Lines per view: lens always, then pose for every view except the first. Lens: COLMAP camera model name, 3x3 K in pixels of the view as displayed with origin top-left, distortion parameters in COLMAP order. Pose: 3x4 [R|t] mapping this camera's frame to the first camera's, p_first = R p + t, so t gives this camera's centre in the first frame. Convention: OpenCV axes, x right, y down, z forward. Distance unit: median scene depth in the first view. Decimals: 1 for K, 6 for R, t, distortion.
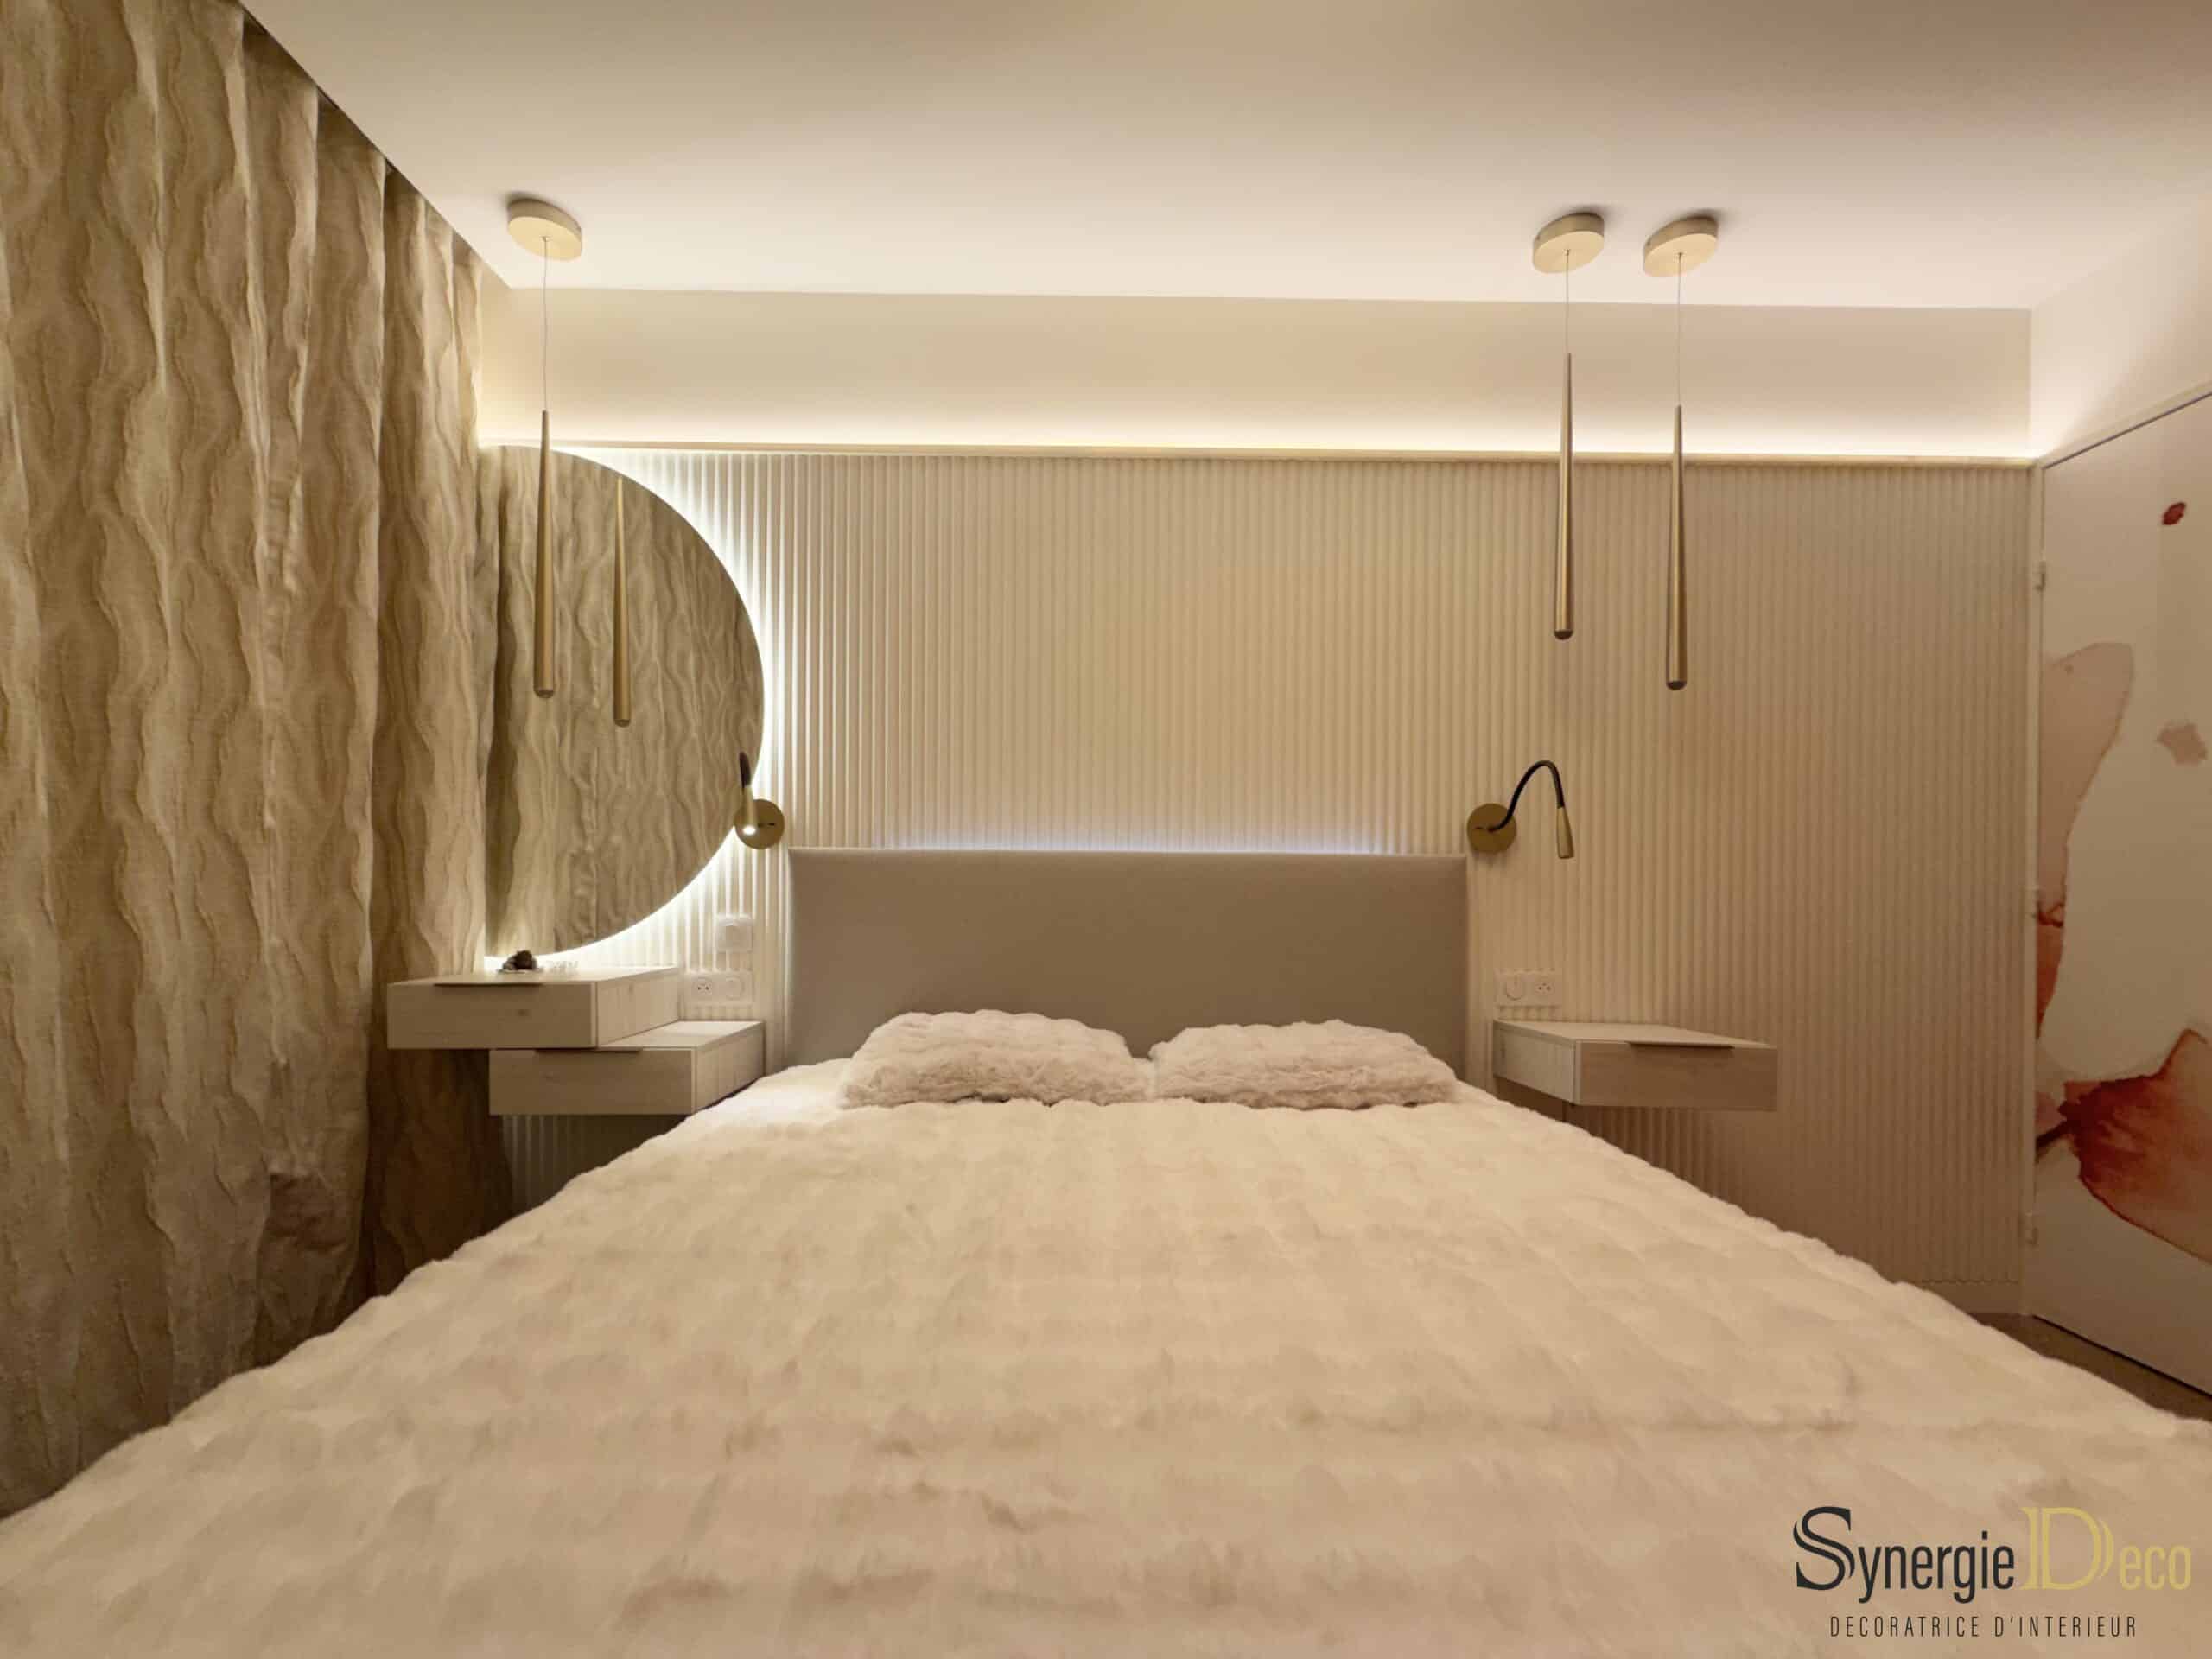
lens RADIAL K [[939.1, 0, 1104.3], [0, 939.1, 896.8], [0, 0, 1]] dist [0.000937, -0.000075]
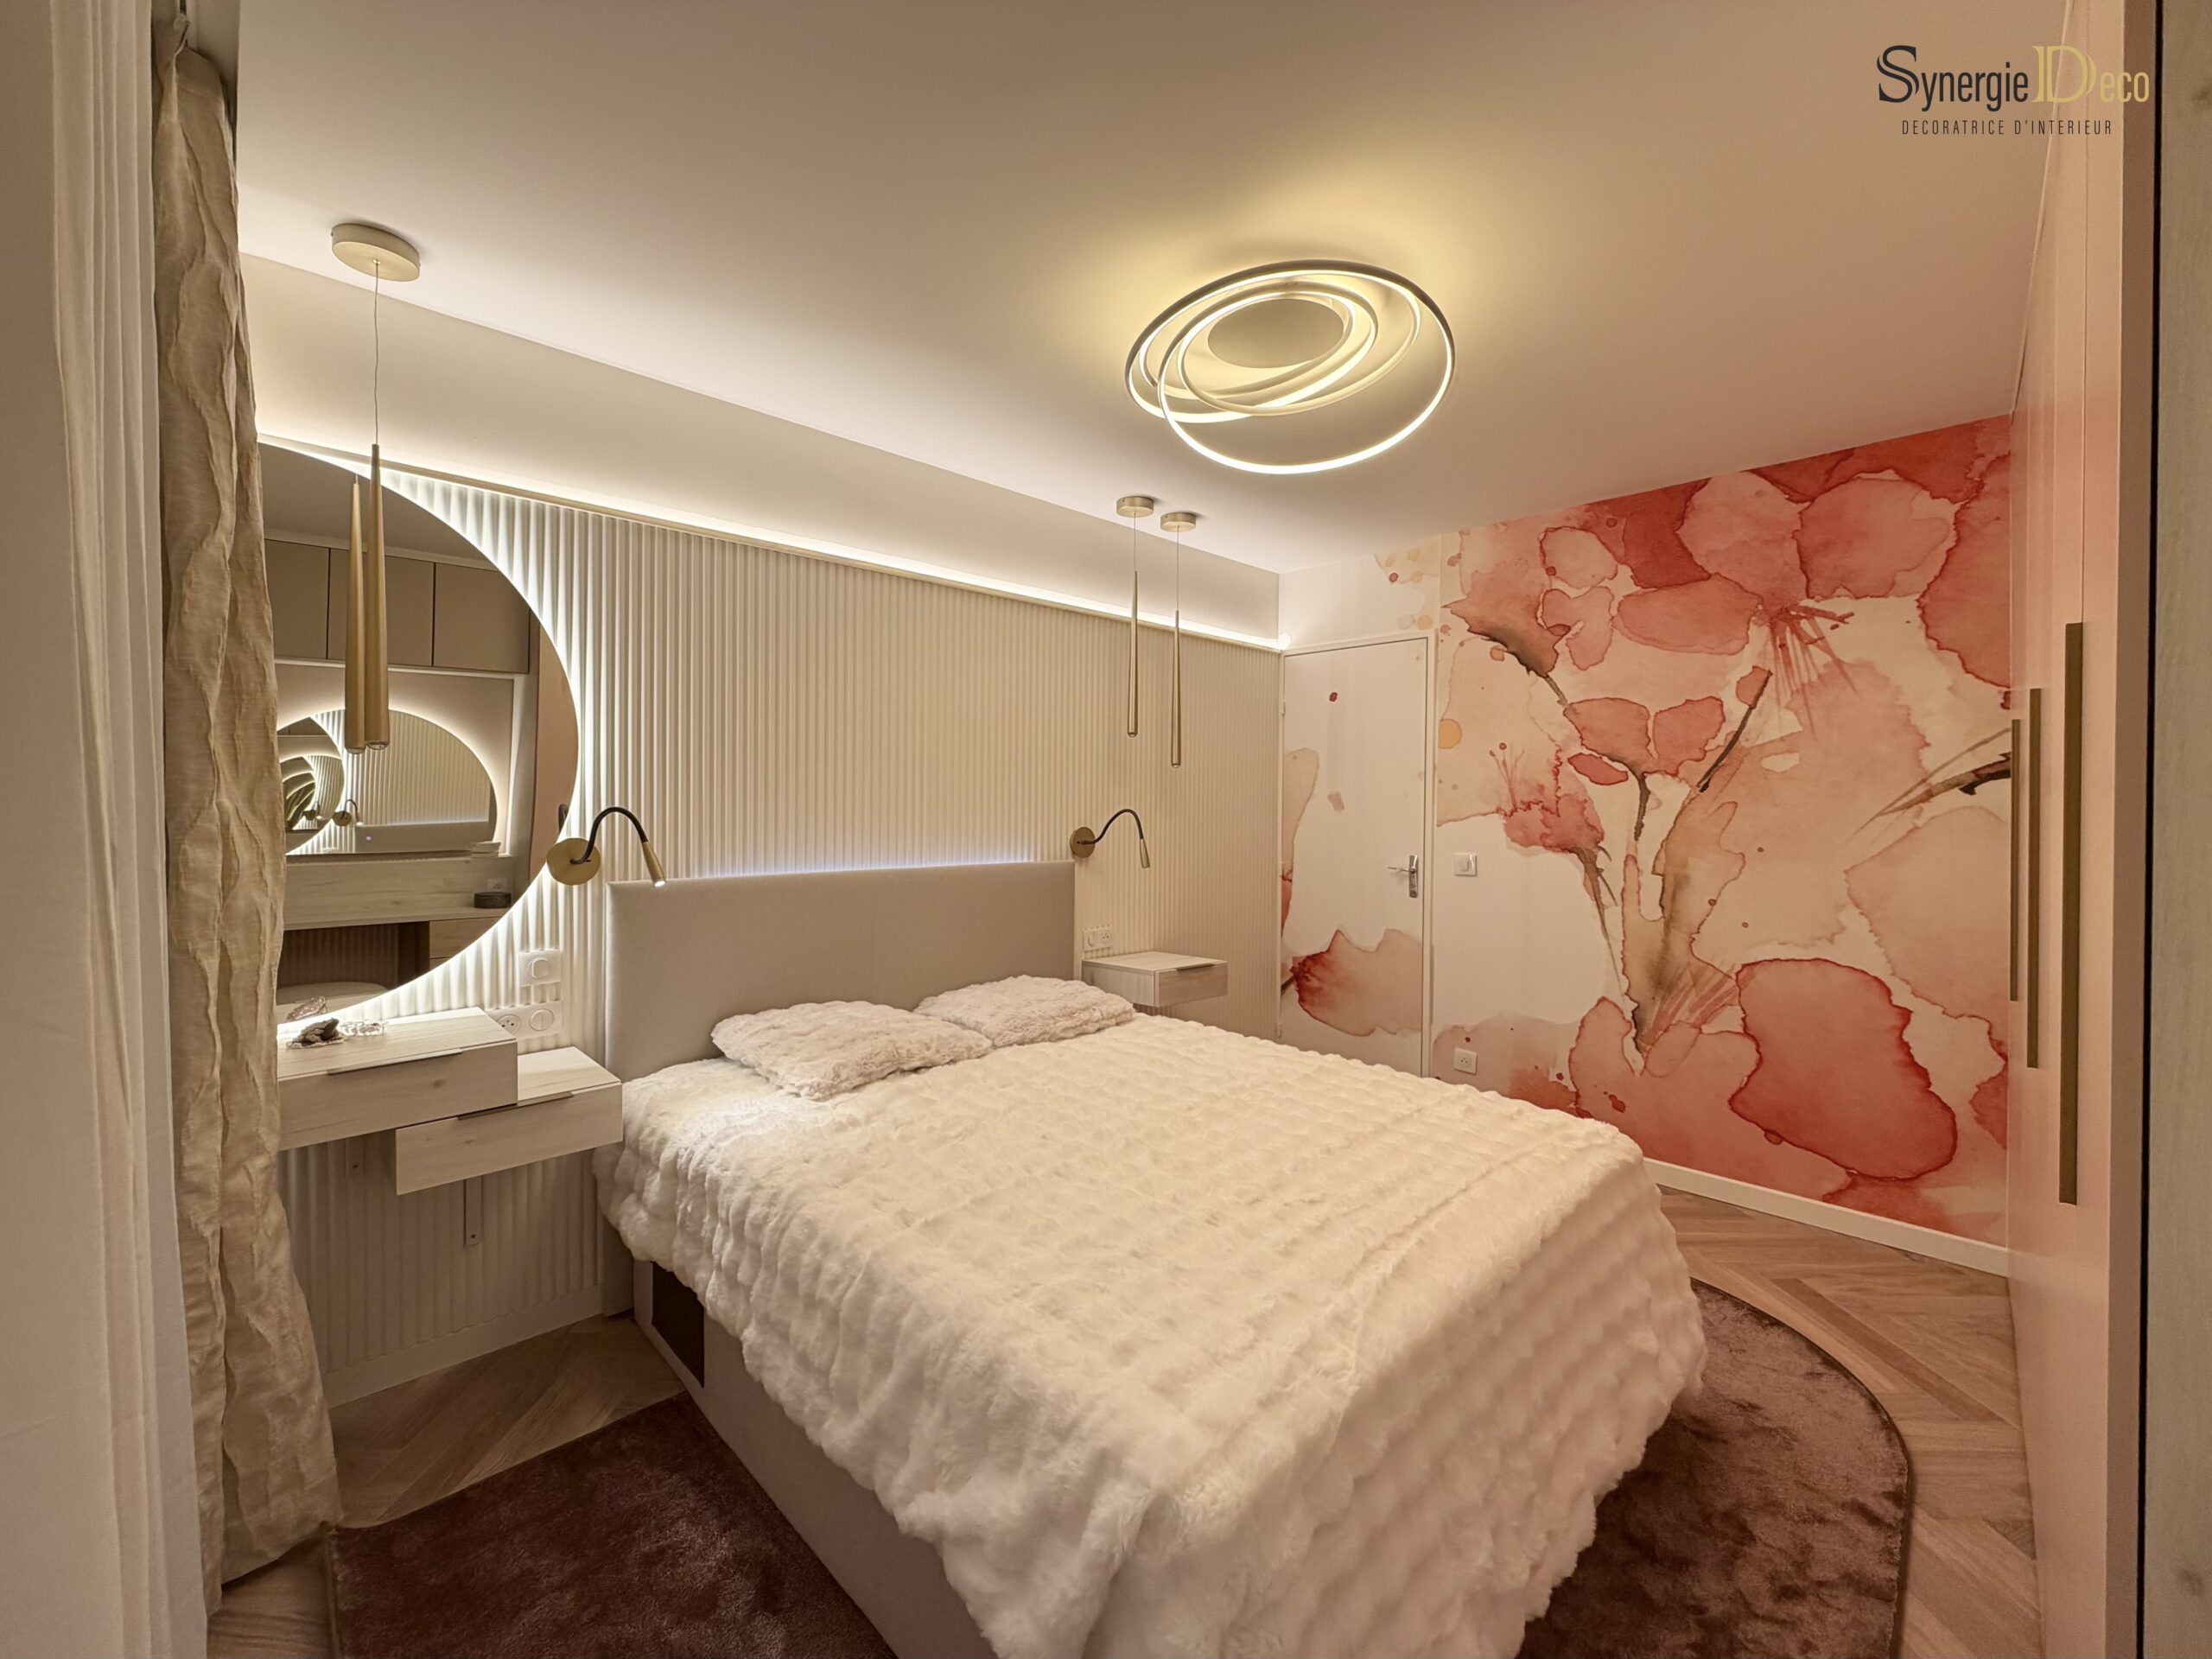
lens RADIAL K [[895.4, 0, 1098.7], [0, 895.4, 807.8], [0, 0, 1]] dist [0.000563, -0.000040]
pose [[0.729093, -0.006365, 0.684385, -0.649146], [-0.000068, 0.999956, 0.009372, -0.152935], [-0.684415, -0.006880, 0.729060, -0.145590]]
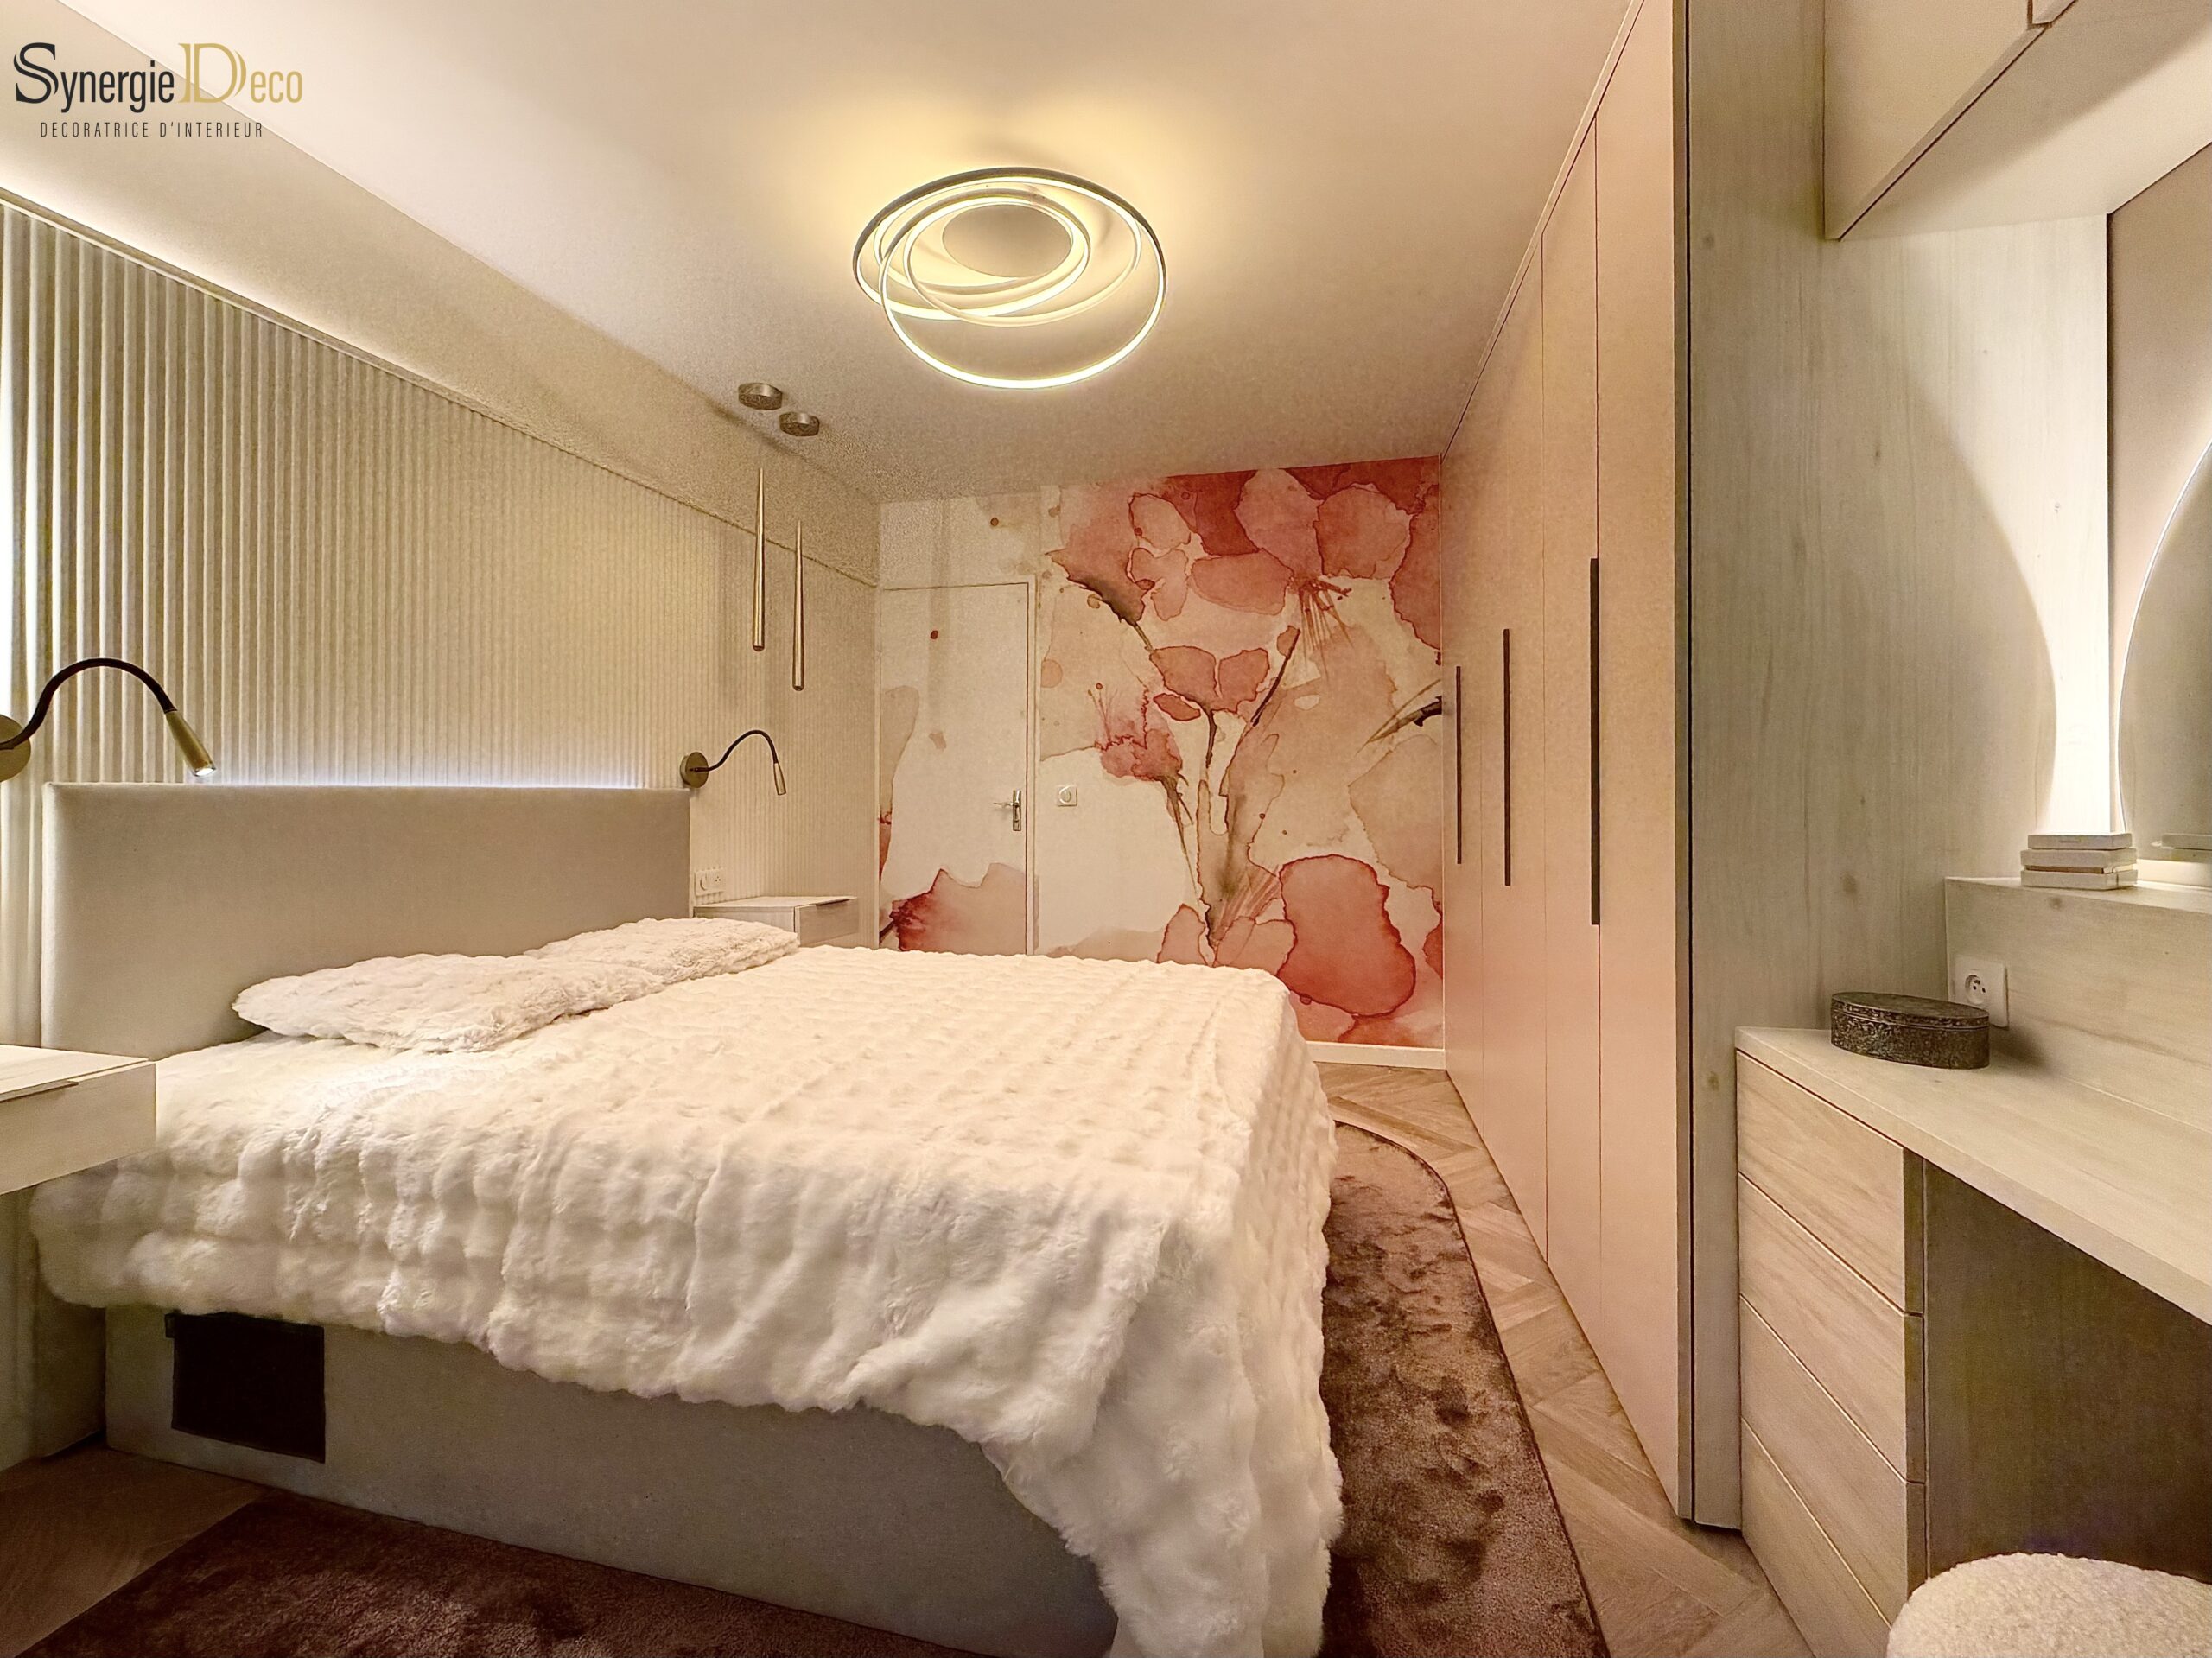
lens RADIAL K [[955.3, 0, 1091.6], [0, 955.3, 786.8], [0, 0, 1]] dist [0.000322, -0.000336]
pose [[0.260249, -0.002070, 0.965539, -0.846364], [0.003679, 0.999993, 0.001152, -0.049340], [-0.965535, 0.003252, 0.260254, 0.061556]]
